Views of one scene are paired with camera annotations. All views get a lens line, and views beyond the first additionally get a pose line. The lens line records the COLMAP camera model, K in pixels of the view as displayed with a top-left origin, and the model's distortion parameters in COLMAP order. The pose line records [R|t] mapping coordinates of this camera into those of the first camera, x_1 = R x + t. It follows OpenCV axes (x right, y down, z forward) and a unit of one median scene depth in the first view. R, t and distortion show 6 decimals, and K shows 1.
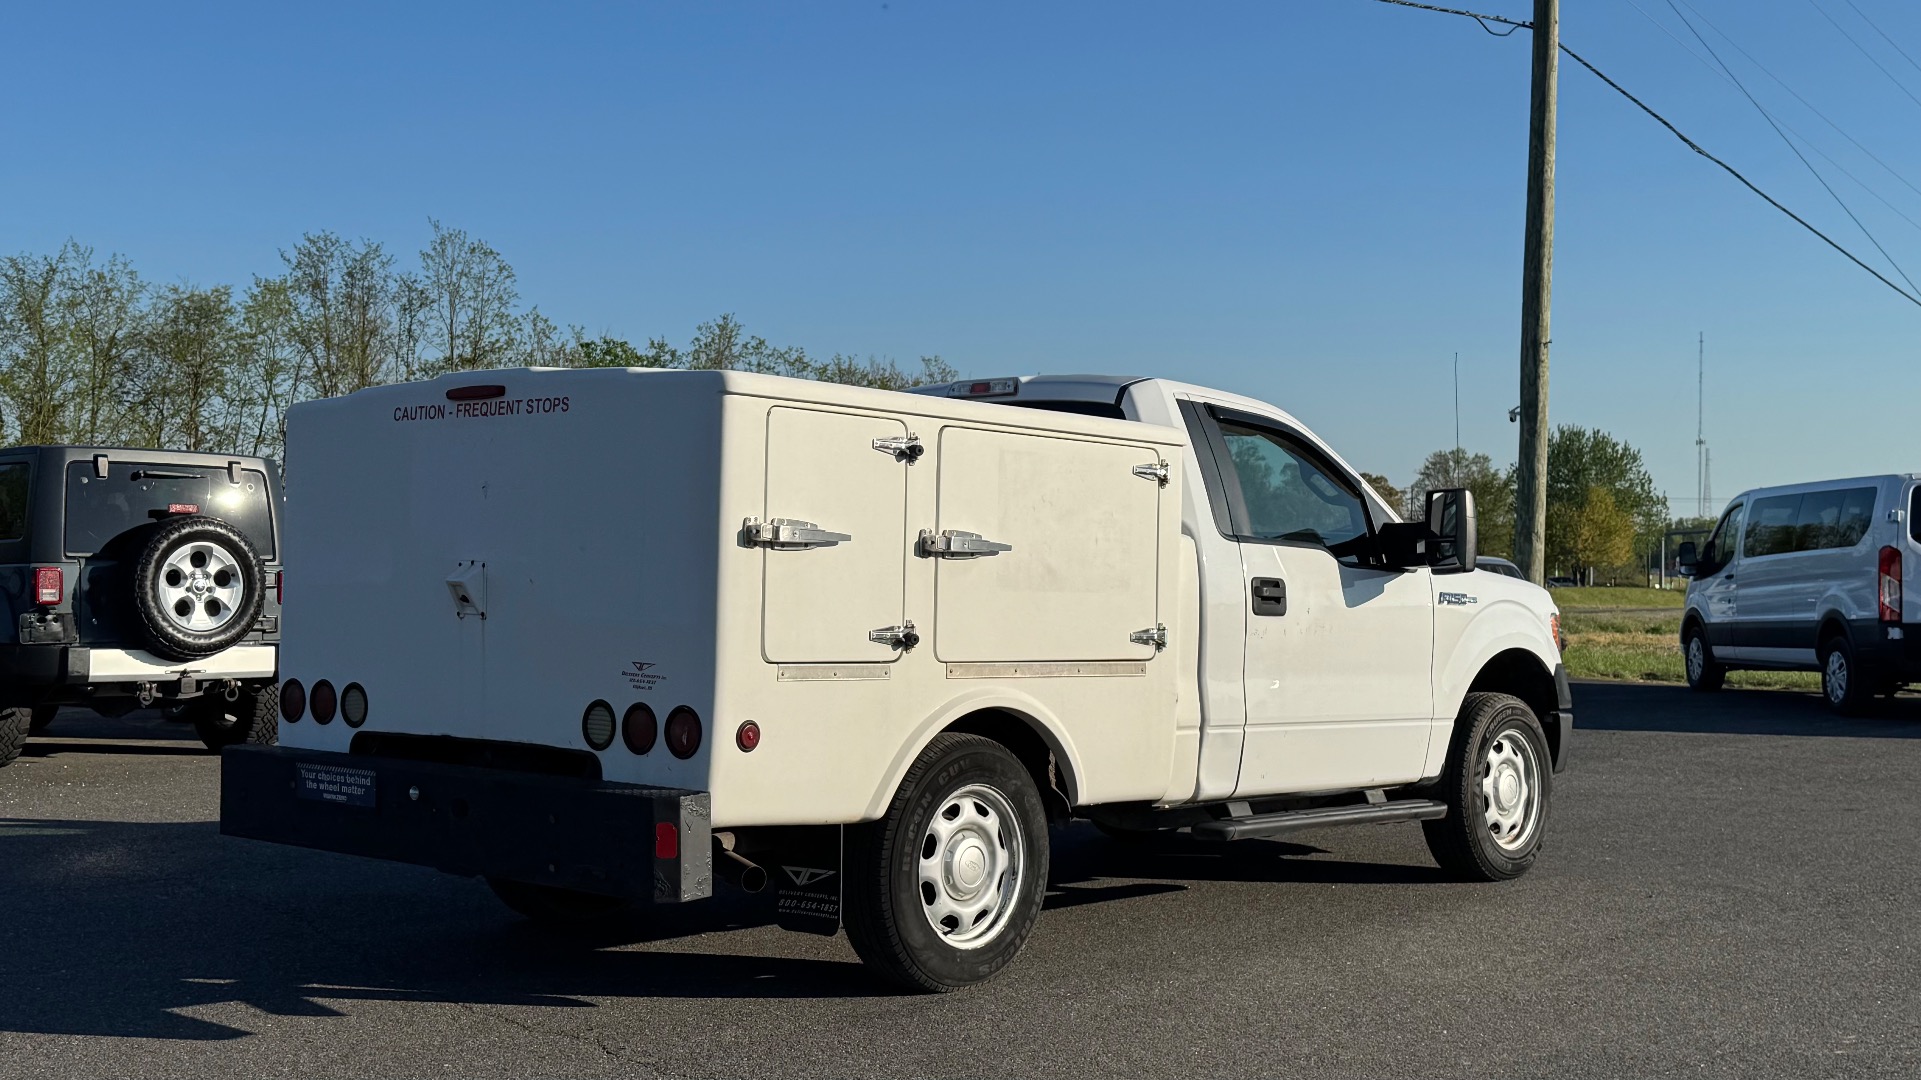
lens RADIAL K [[2174.9, 0, 959.3], [0, 2174.9, 539.9], [0, 0, 1]] dist [0.211963, -0.468660]
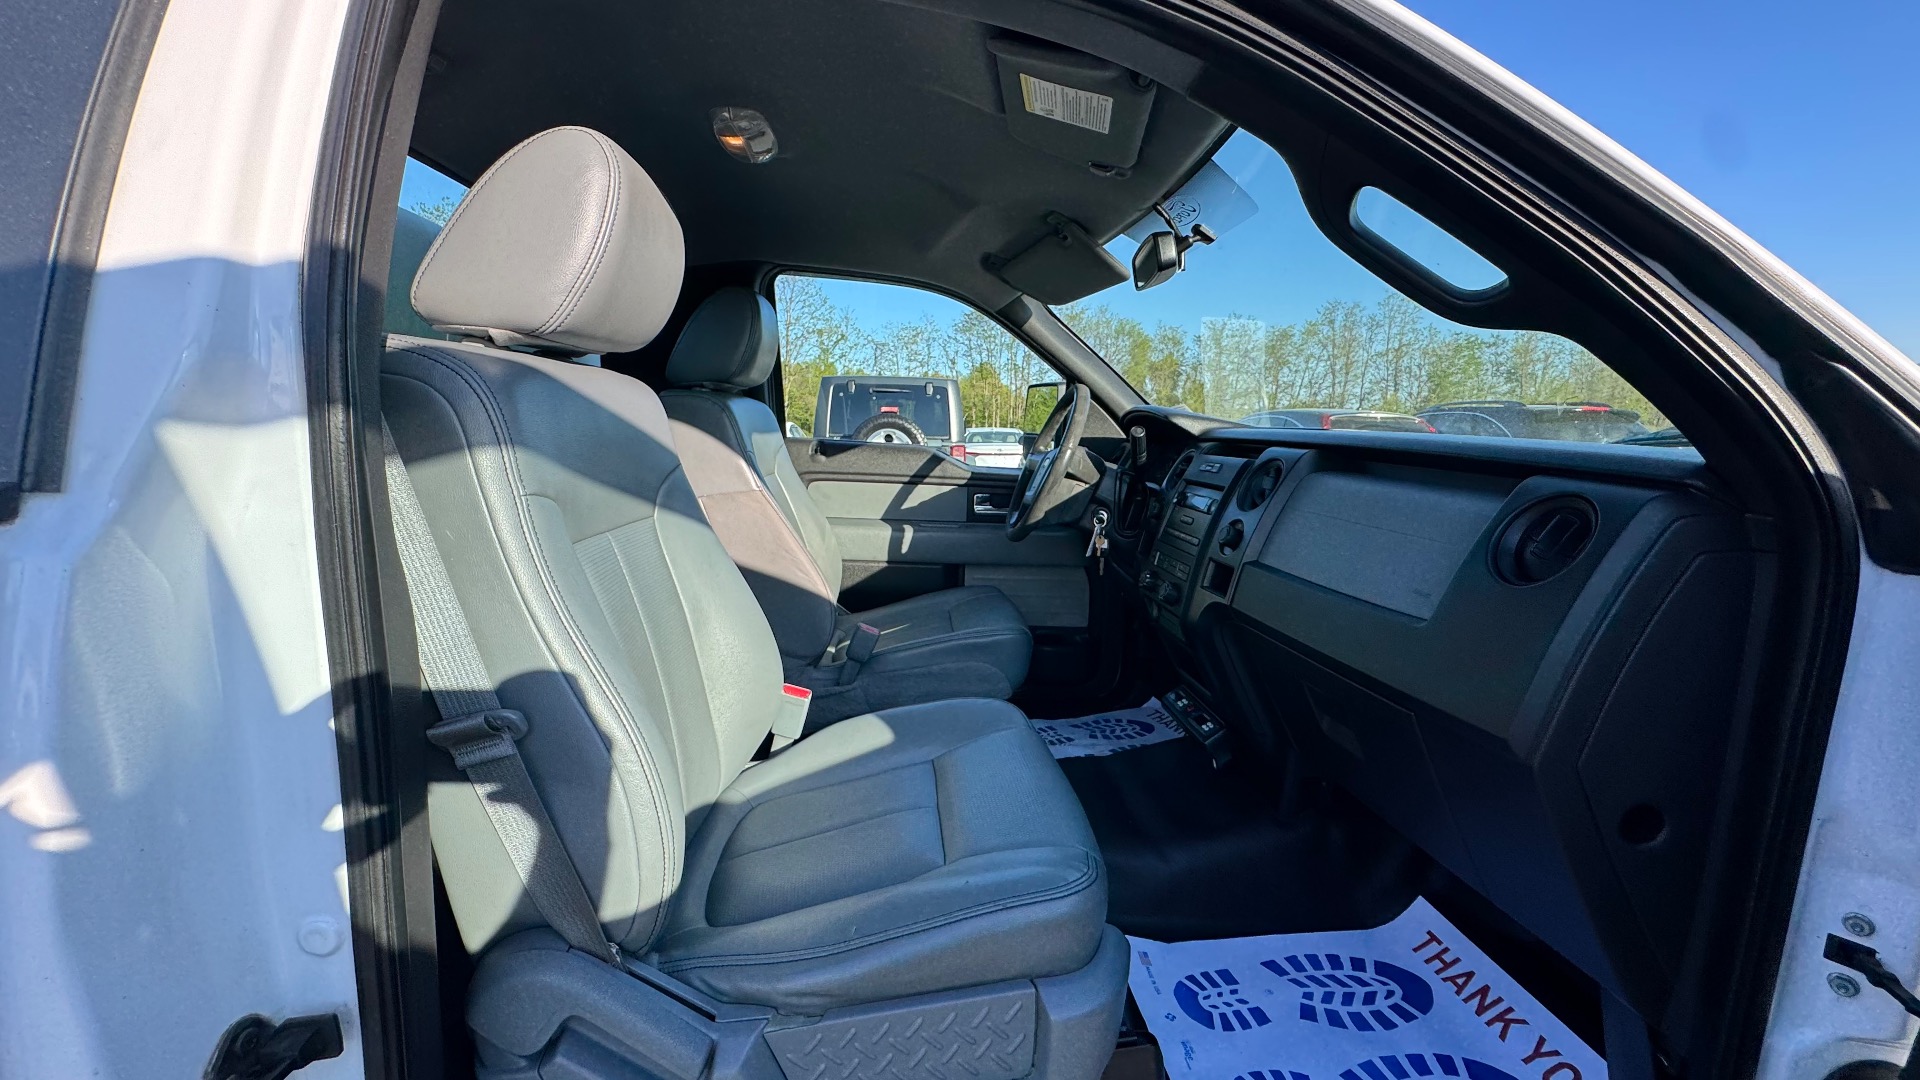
lens RADIAL K [[768.9, 0, 962.9], [0, 768.9, 537.5], [0, 0, 1]] dist [-0.003473, -0.000055]
pose [[0.728381, 0.104971, -0.677084, 0.180774], [-0.005943, 0.989125, 0.146955, -0.004944], [0.685147, -0.103015, 0.721084, 0.896727]]
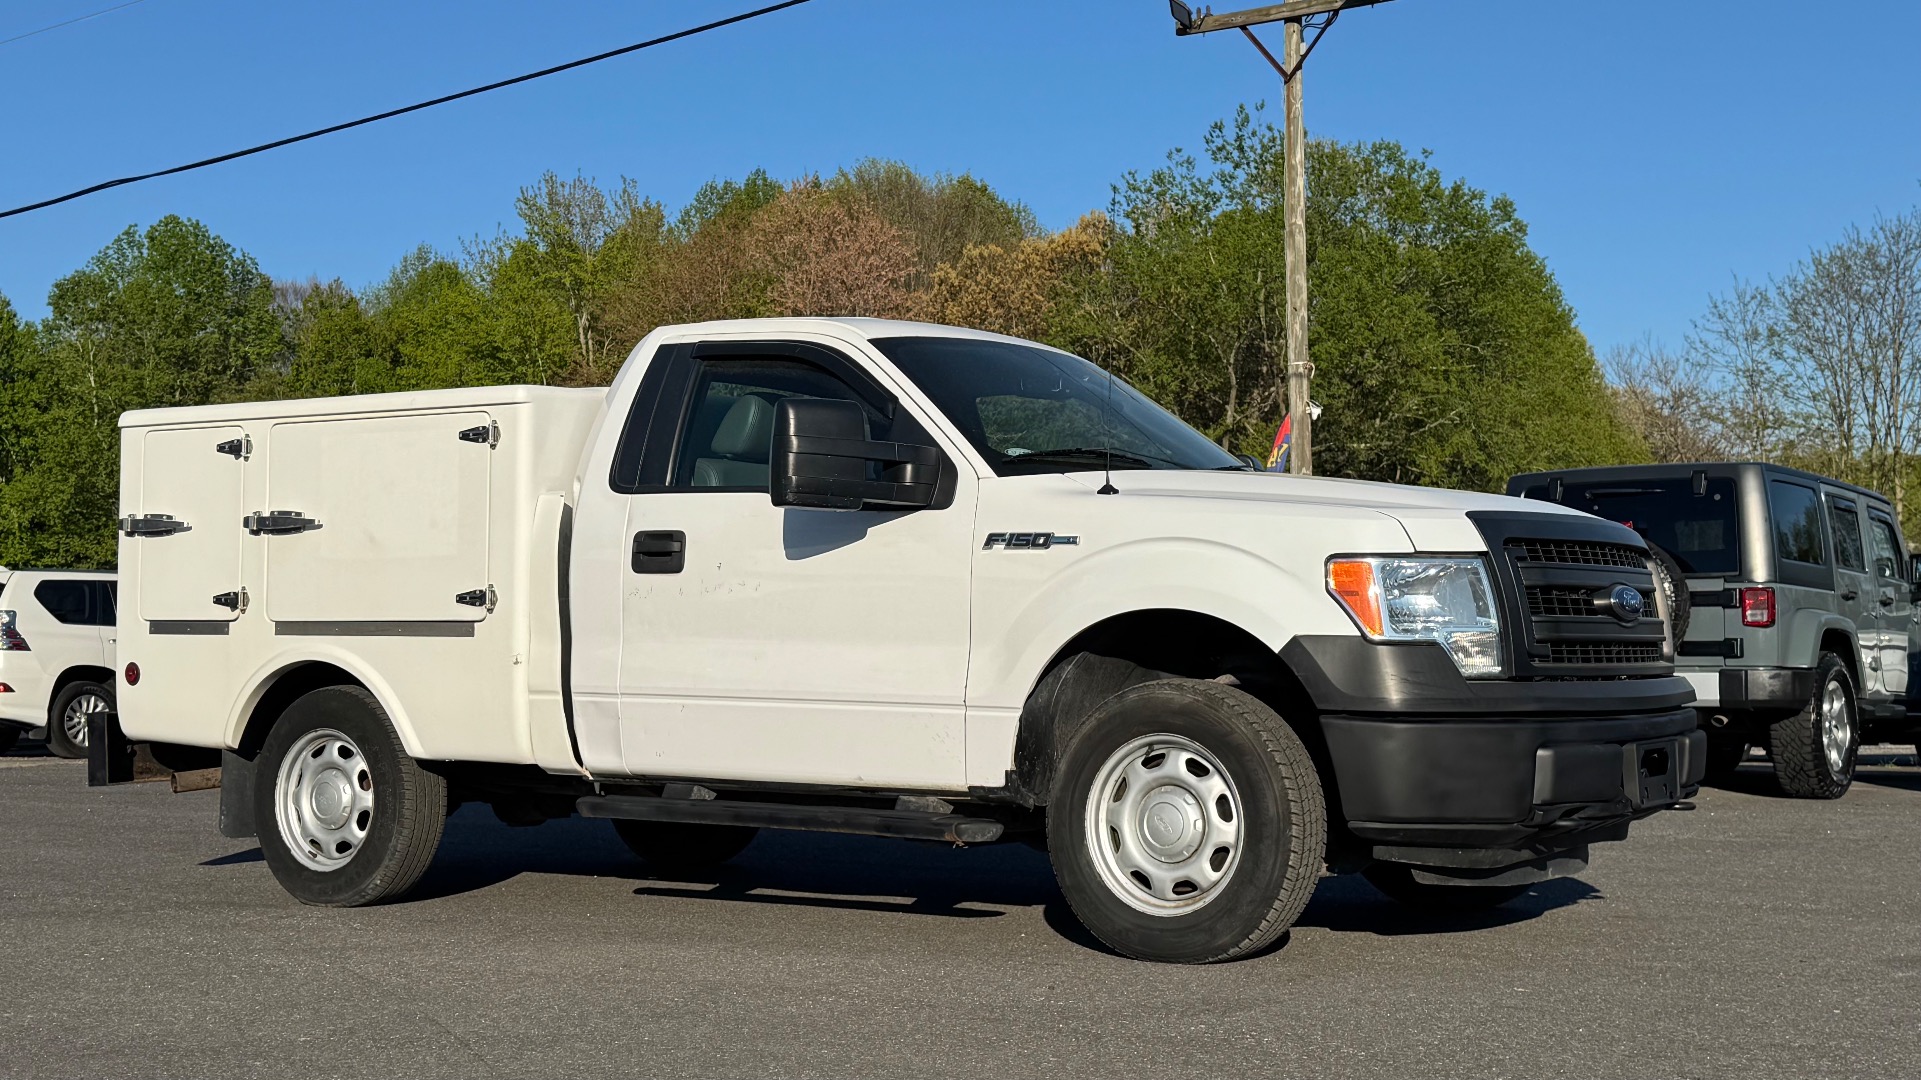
lens RADIAL K [[2464.0, 0, 962.3], [0, 2464.0, 531.3], [0, 0, 1]] dist [0.204207, -0.446497]
pose [[0.124973, -0.064376, -0.990069, 1.031788], [0.021653, 0.997832, -0.062148, 0.074152], [0.991924, -0.013672, 0.126096, 0.890517]]
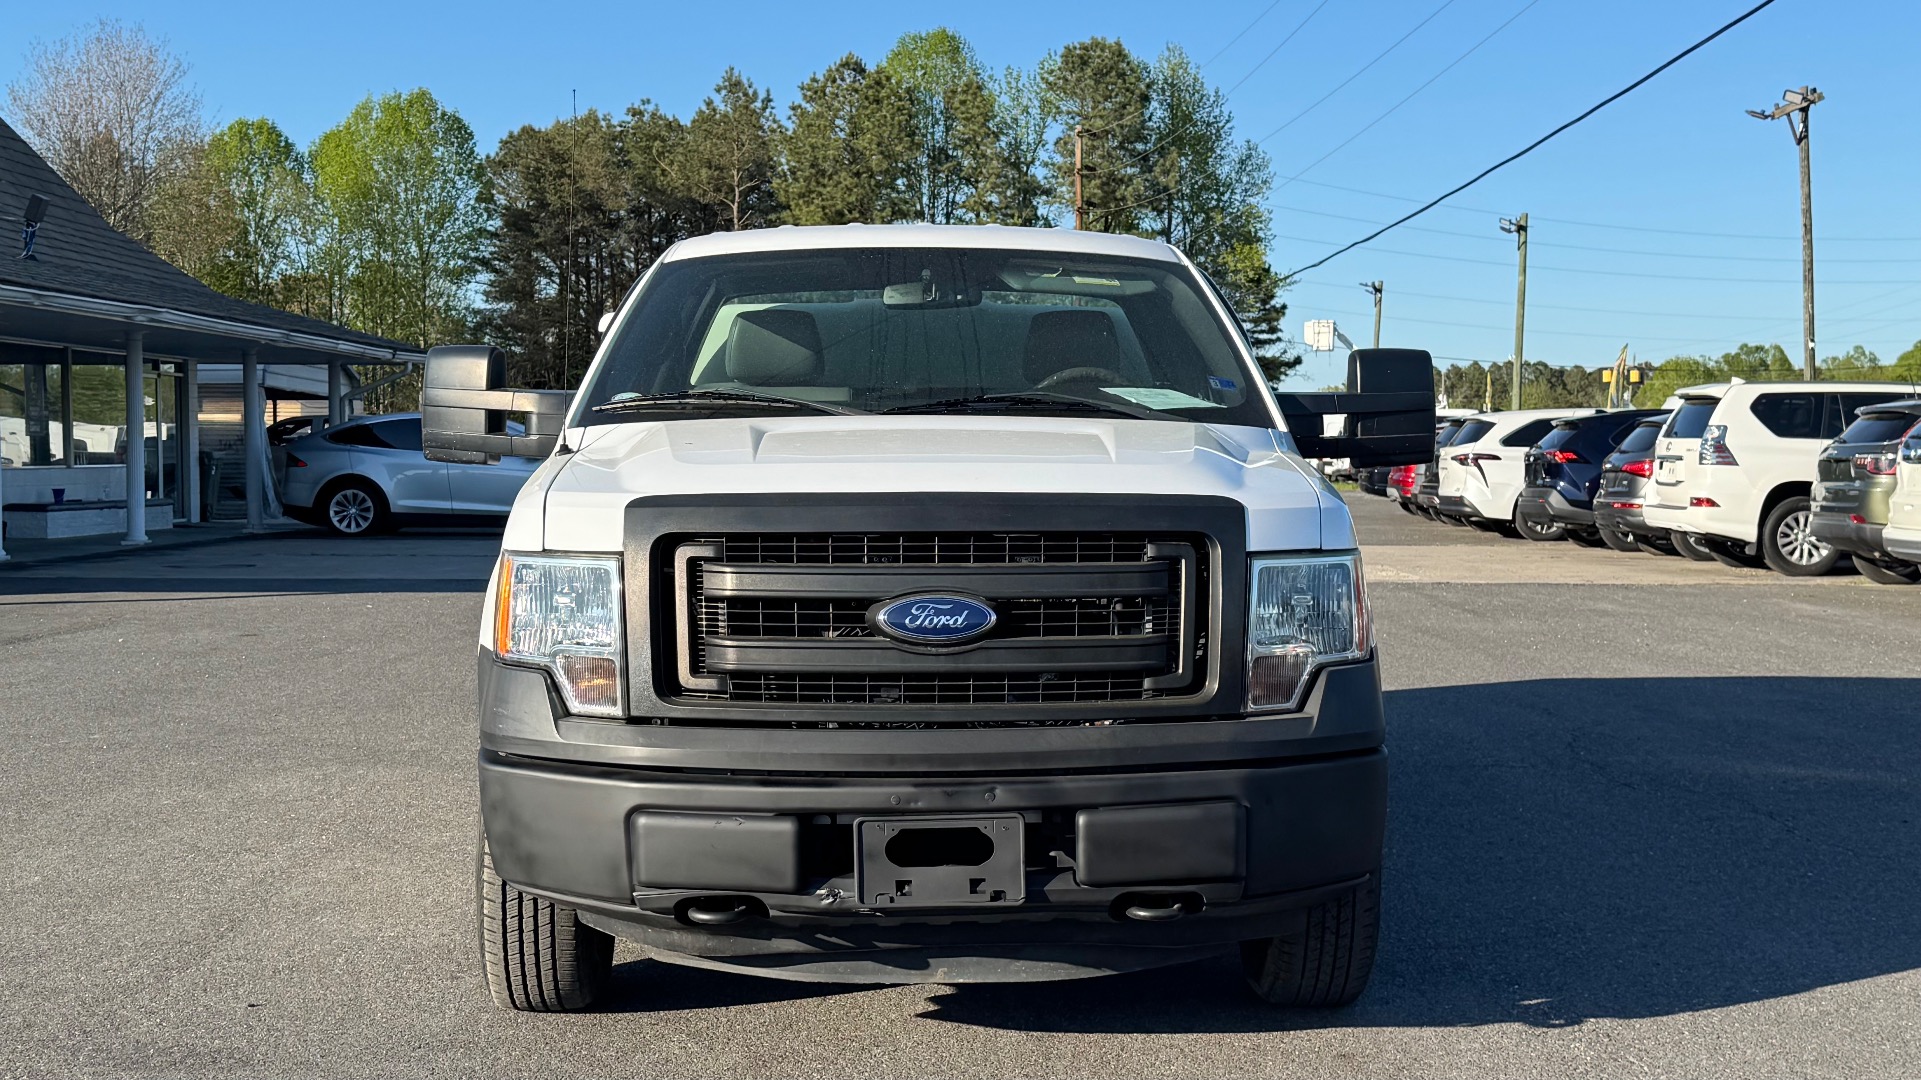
lens RADIAL K [[2464.0, 0, 962.3], [0, 2464.0, 531.3], [0, 0, 1]] dist [0.204207, -0.446497]
pose [[-0.728472, 0.016013, -0.684888, 0.636561], [-0.000671, 0.999710, 0.024088, 0.017245], [0.685075, 0.018007, -0.728250, 1.629379]]
